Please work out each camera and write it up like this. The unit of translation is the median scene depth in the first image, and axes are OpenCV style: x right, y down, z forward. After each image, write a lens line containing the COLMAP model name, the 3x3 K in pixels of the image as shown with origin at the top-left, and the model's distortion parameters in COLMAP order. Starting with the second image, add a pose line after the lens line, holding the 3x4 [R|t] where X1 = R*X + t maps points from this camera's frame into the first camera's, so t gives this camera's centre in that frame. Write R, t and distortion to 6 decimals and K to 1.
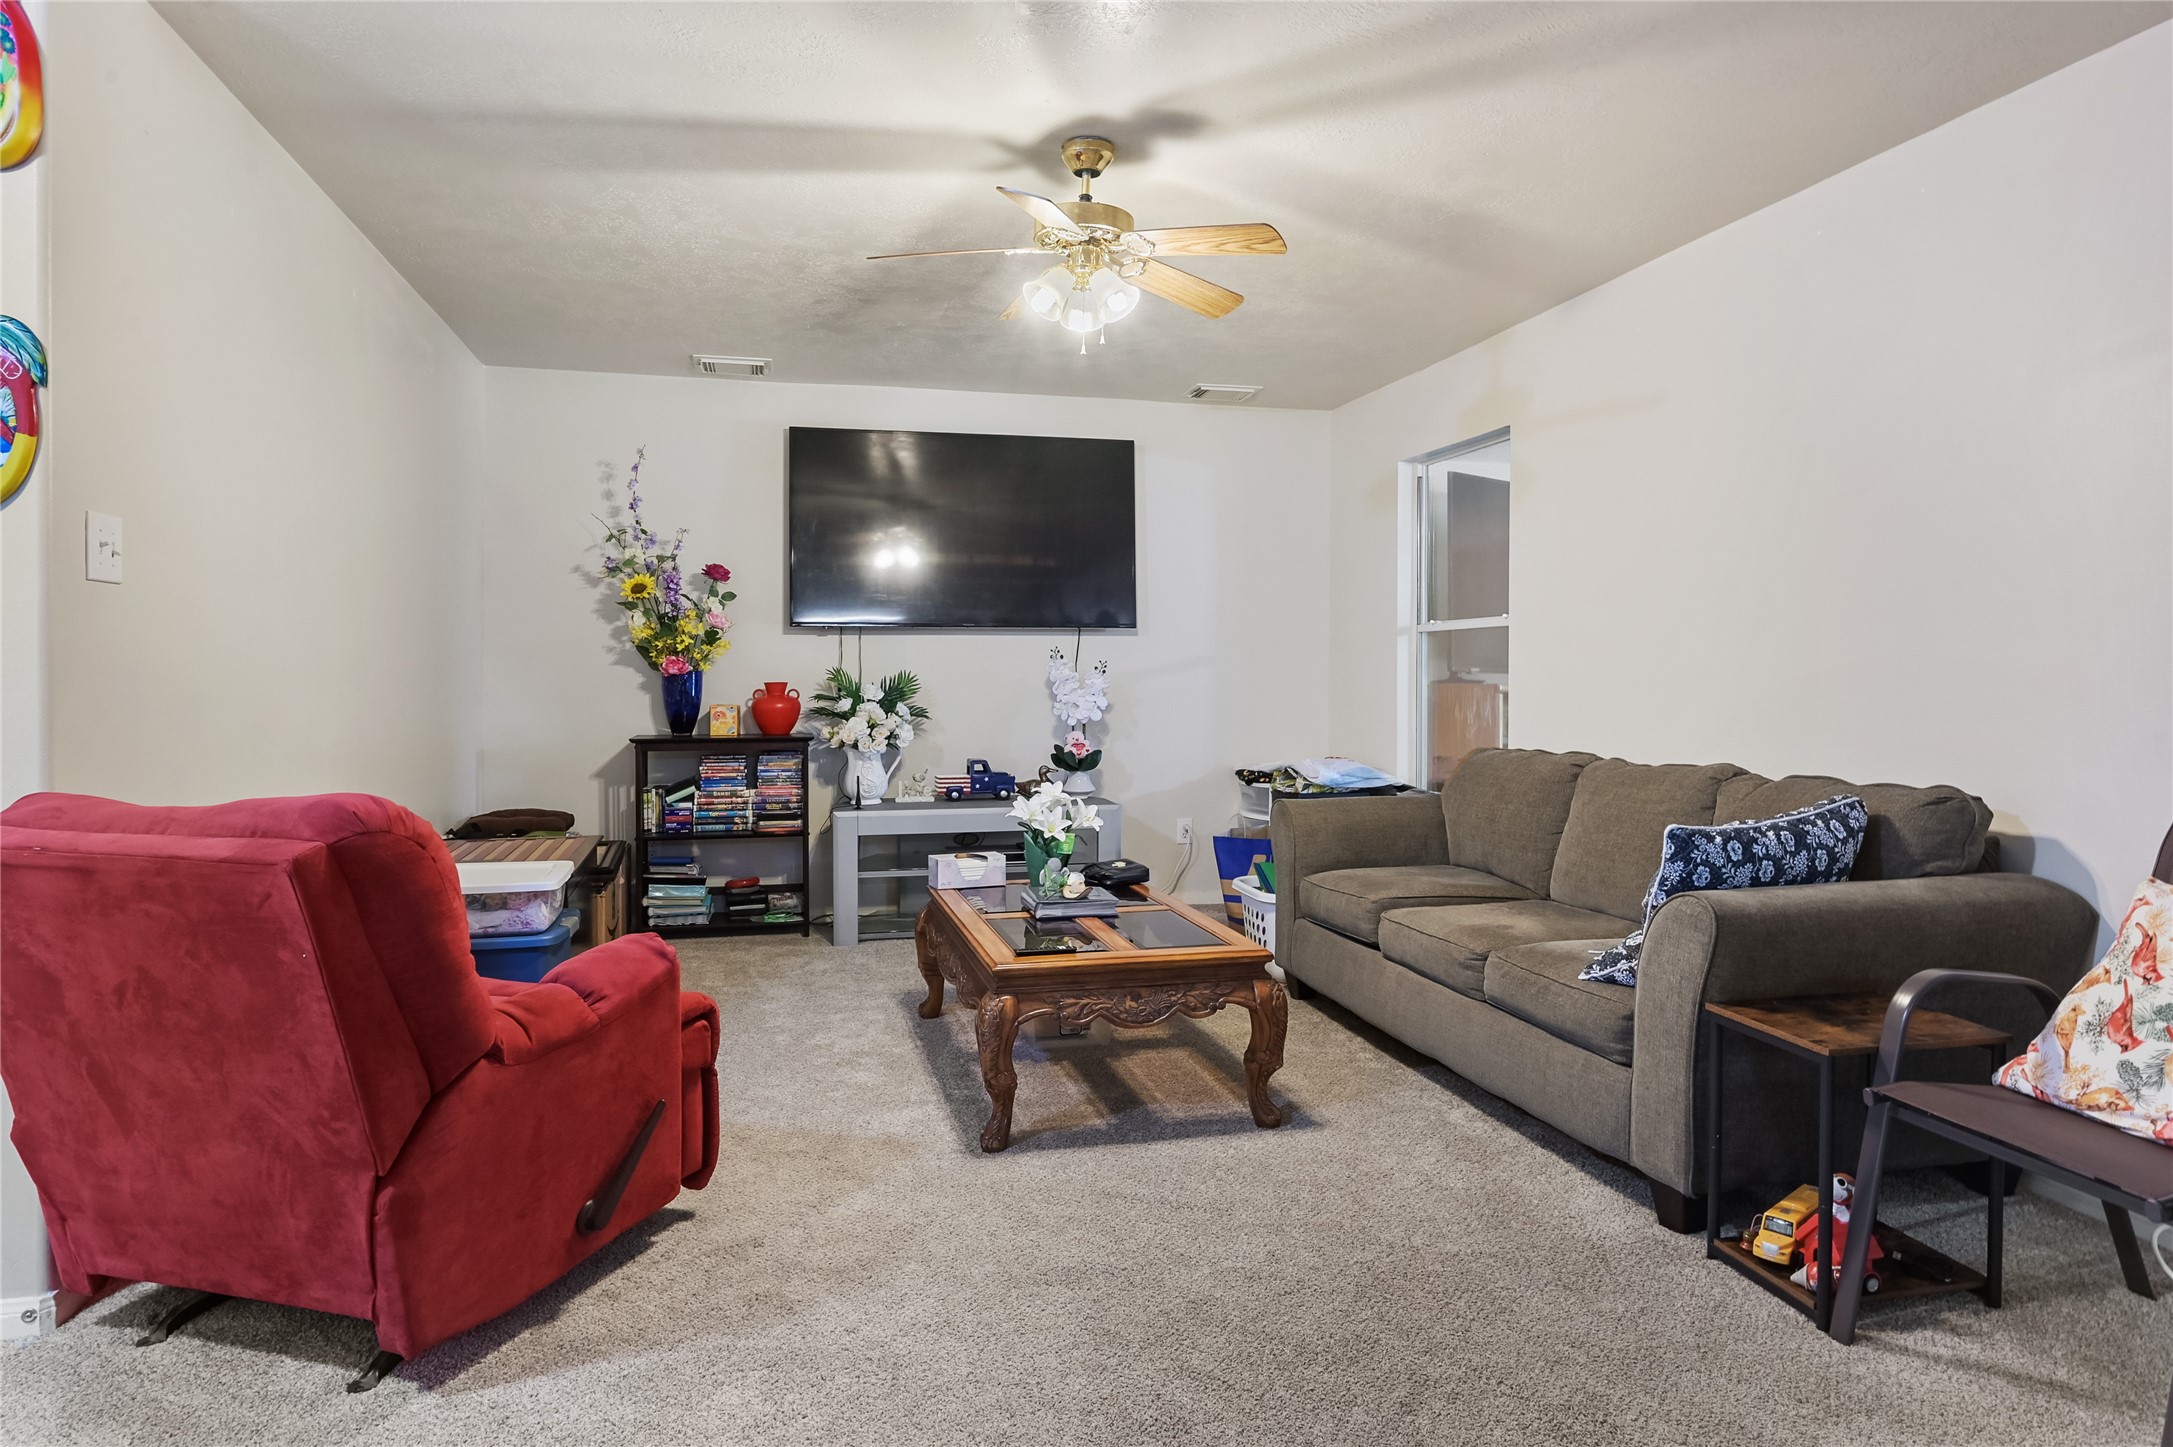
lens RADIAL K [[1284.8, 0, 1076.7], [0, 1284.8, 680.3], [0, 0, 1]] dist [-0.000448, -0.001495]
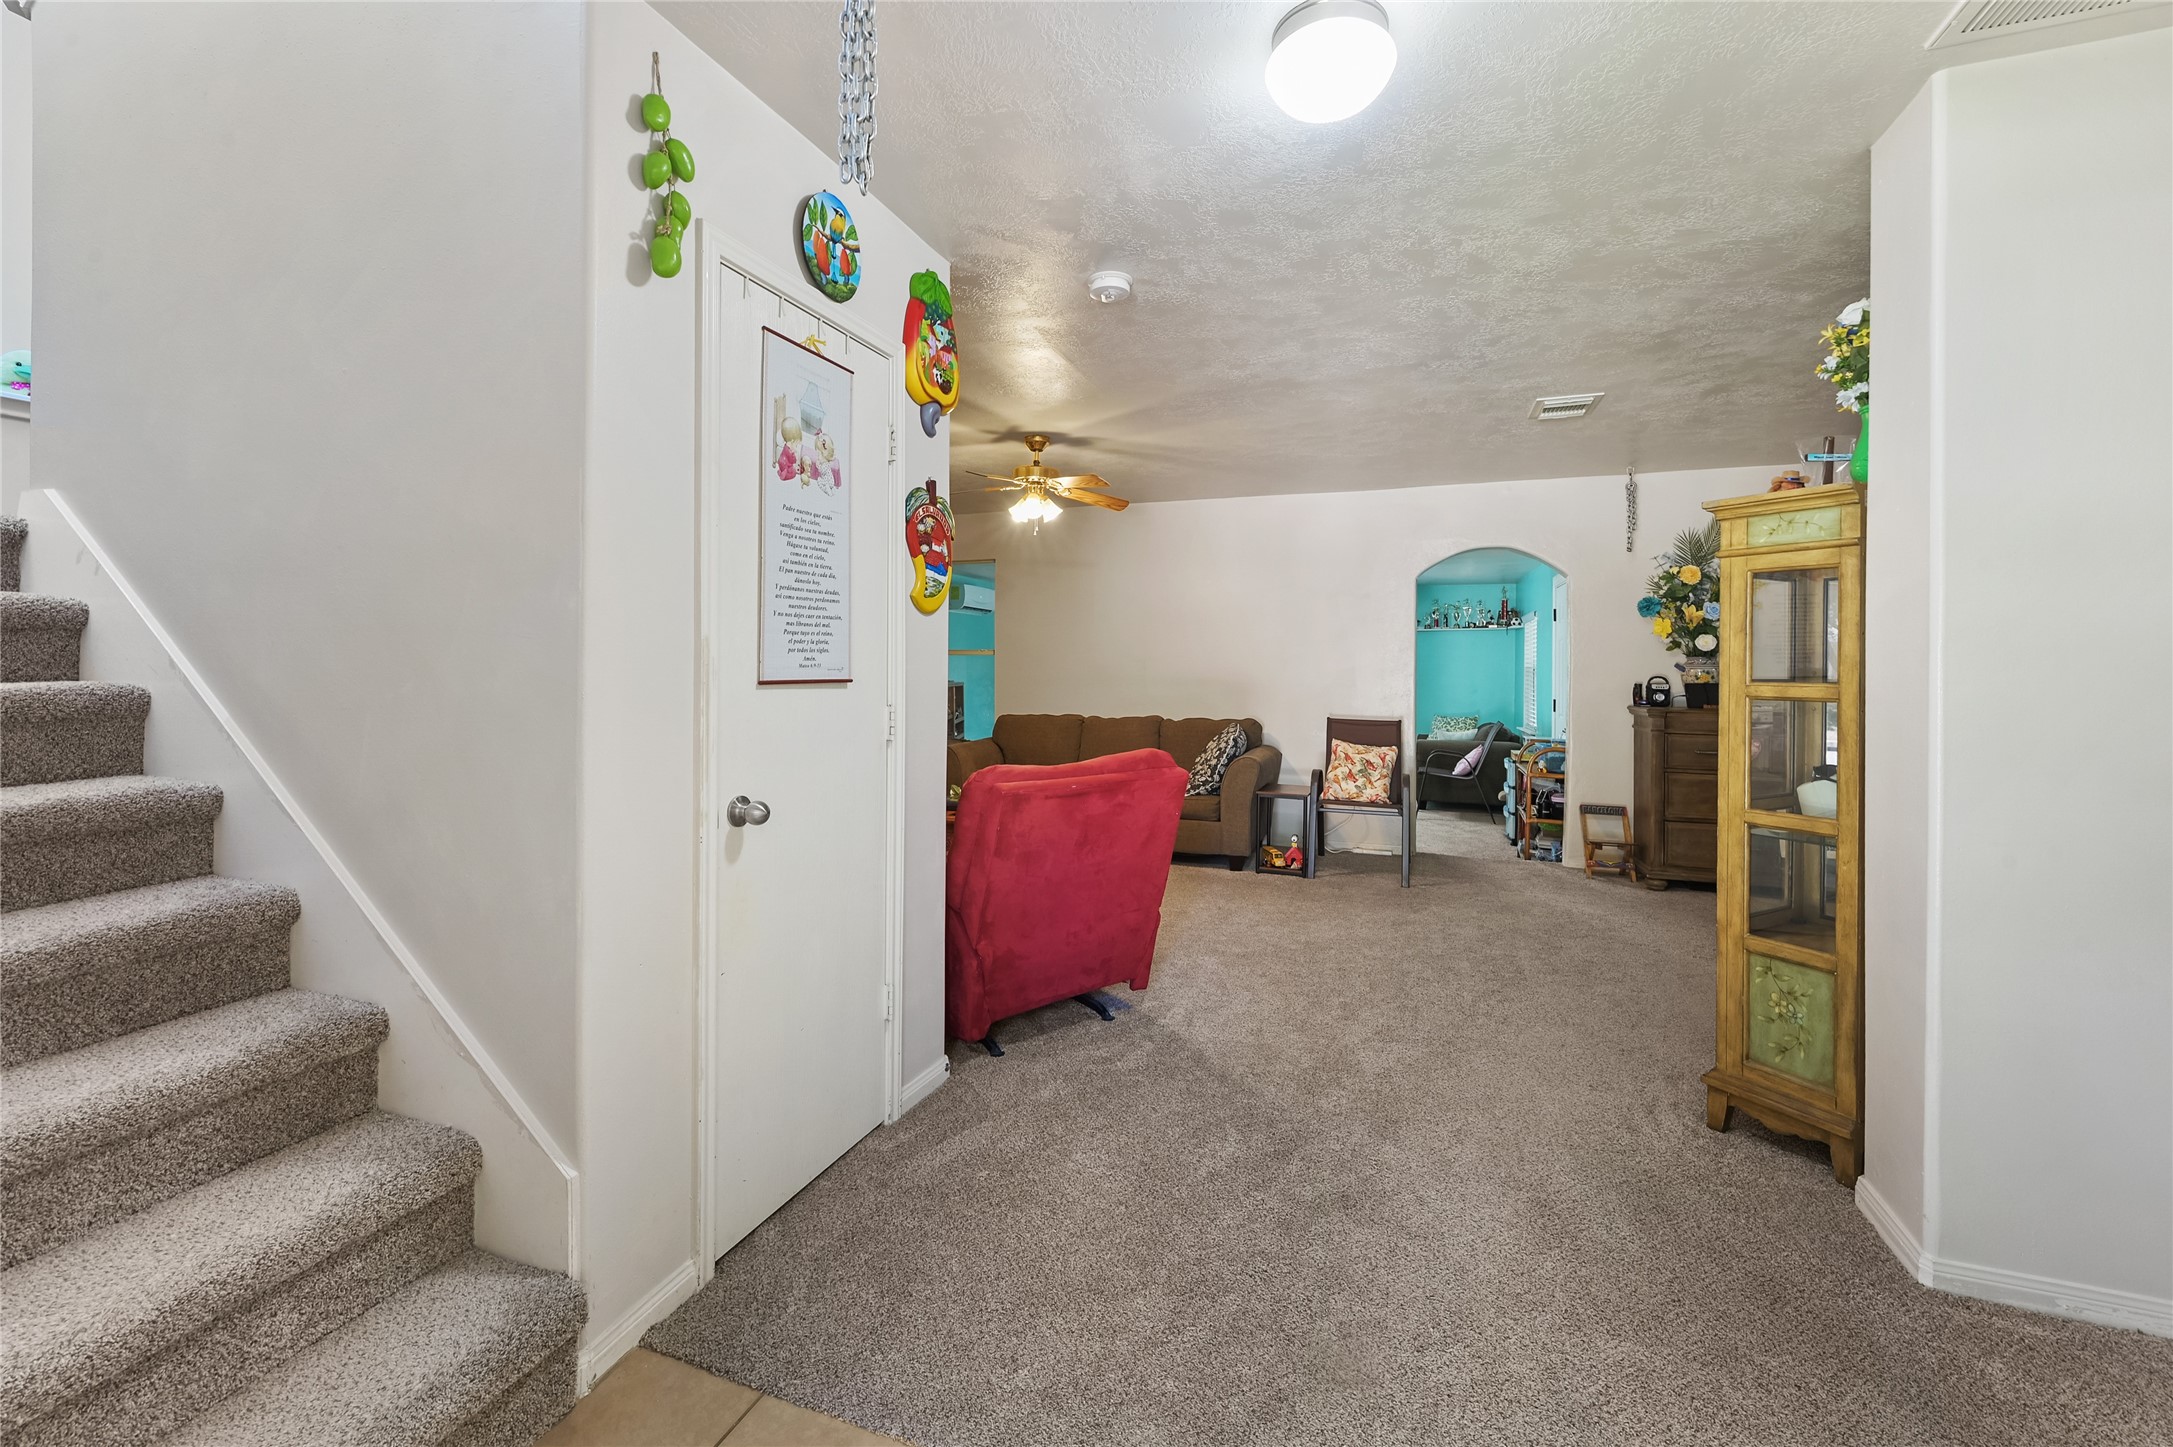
lens RADIAL K [[877.3, 0, 1100.6], [0, 877.3, 663.6], [0, 0, 1]] dist [0.003417, 0.000082]
pose [[0.559019, 0.004239, 0.829144, -0.650255], [0.000491, 0.999985, -0.005444, -0.019528], [-0.829155, 0.003450, 0.559009, 0.058169]]
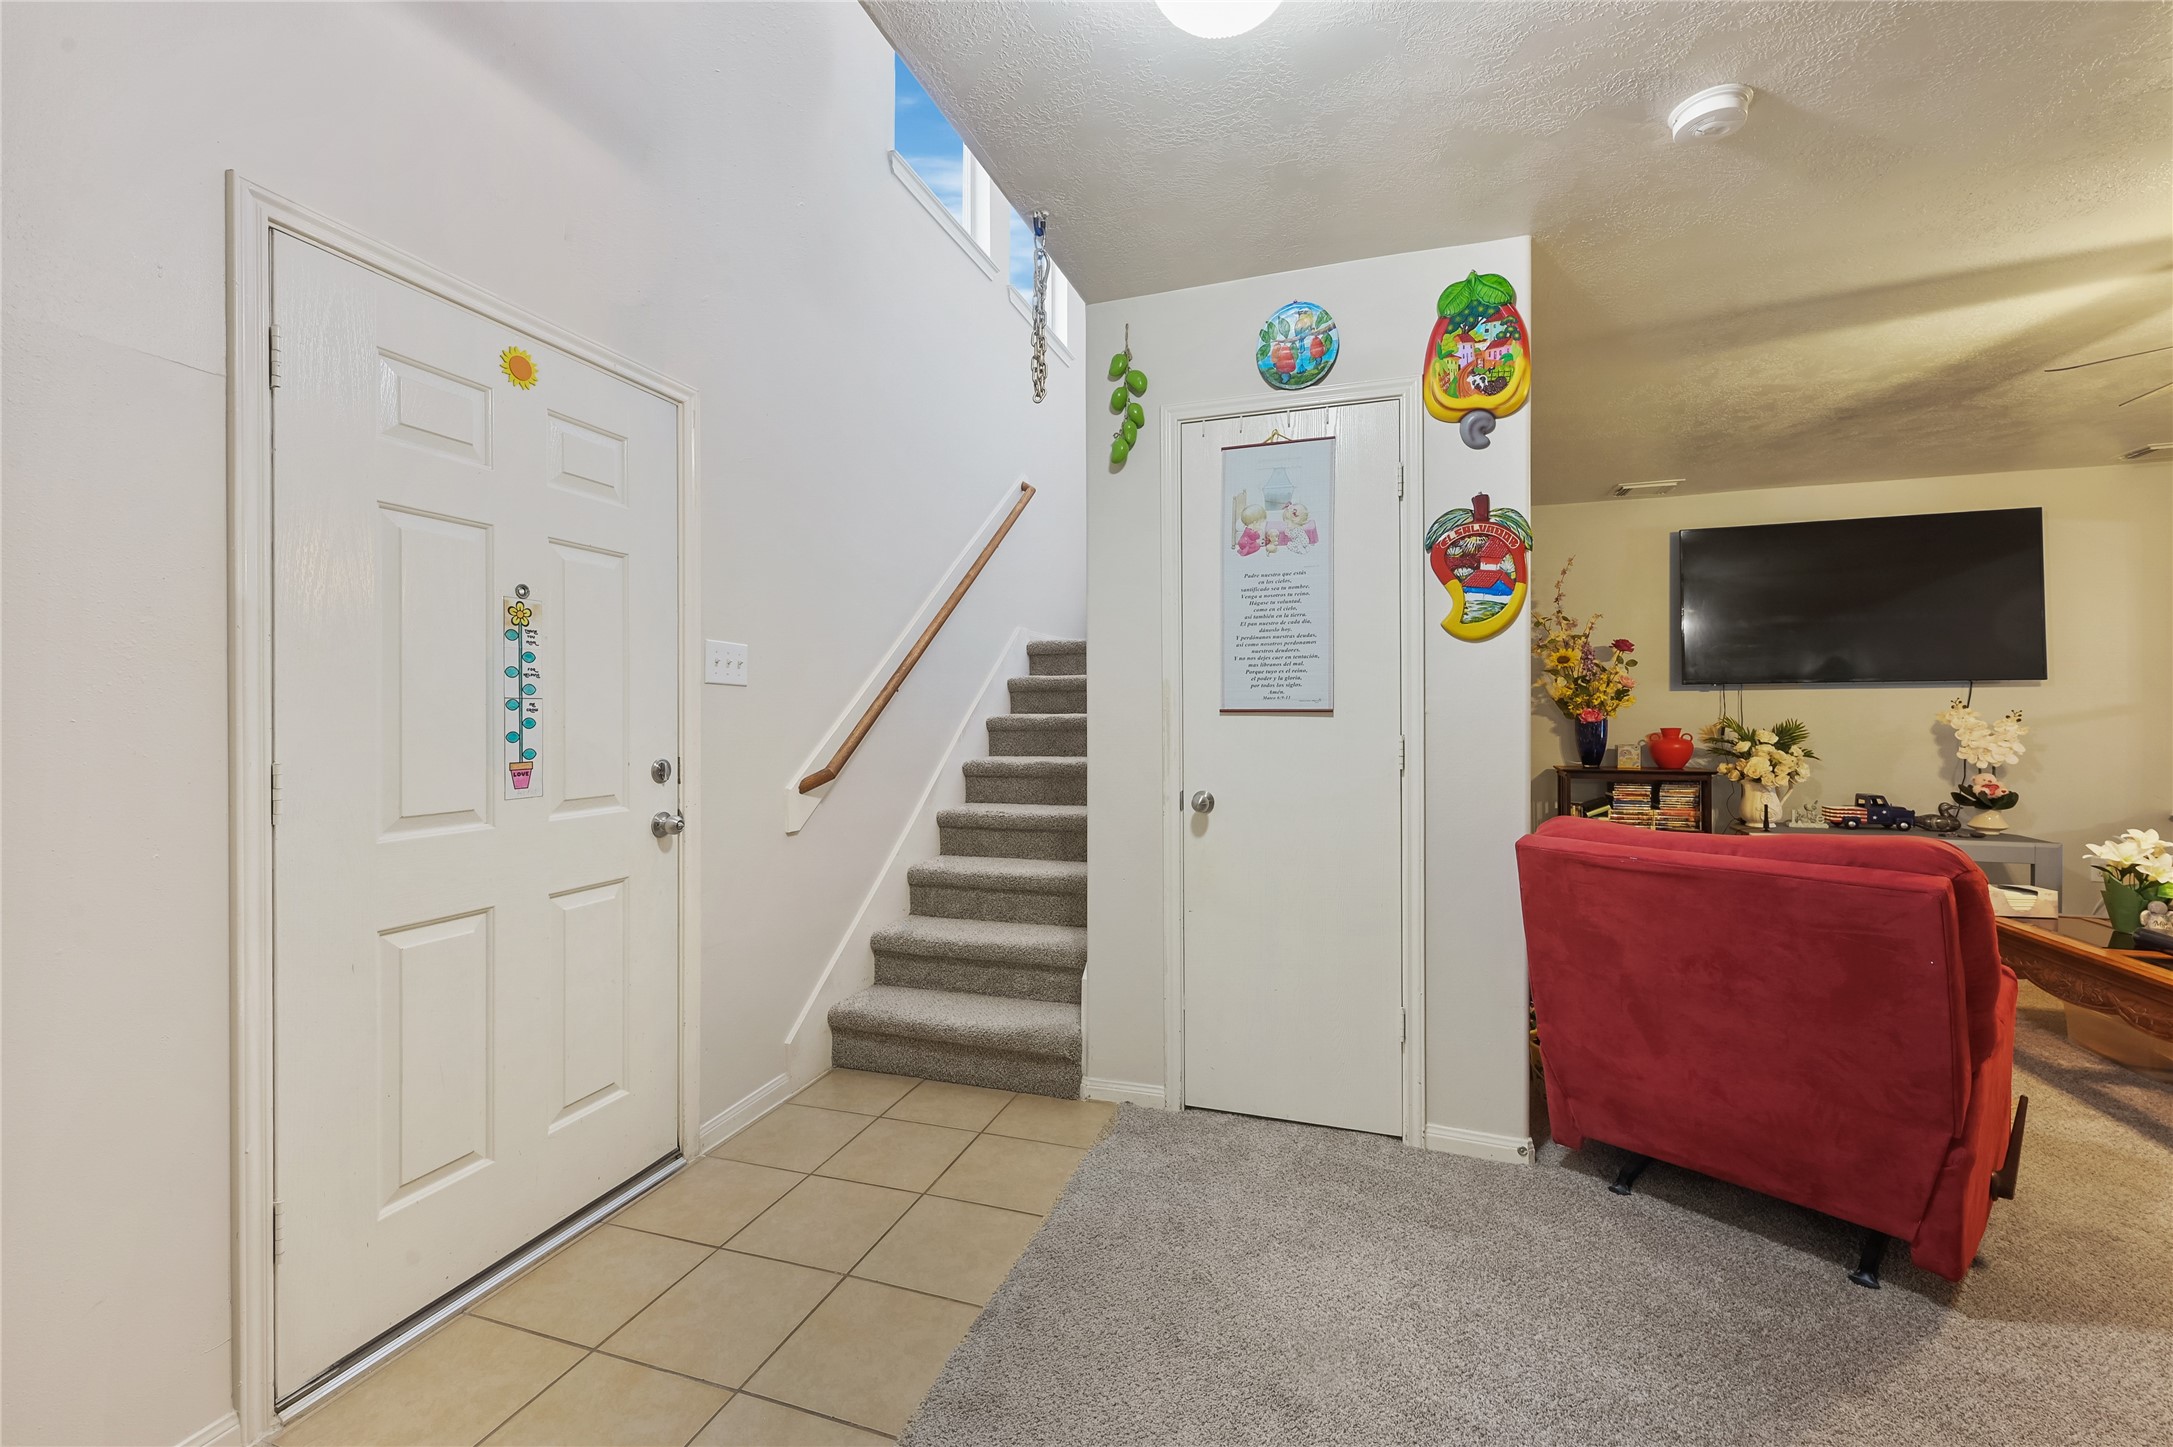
lens RADIAL K [[877.3, 0, 1086.0], [0, 877.3, 711.9], [0, 0, 1]] dist [0.003417, 0.000082]
pose [[0.846343, -0.002268, -0.532633, -0.266480], [0.000406, 0.999993, -0.003612, -0.011928], [0.532638, 0.002841, 0.846338, -0.068861]]
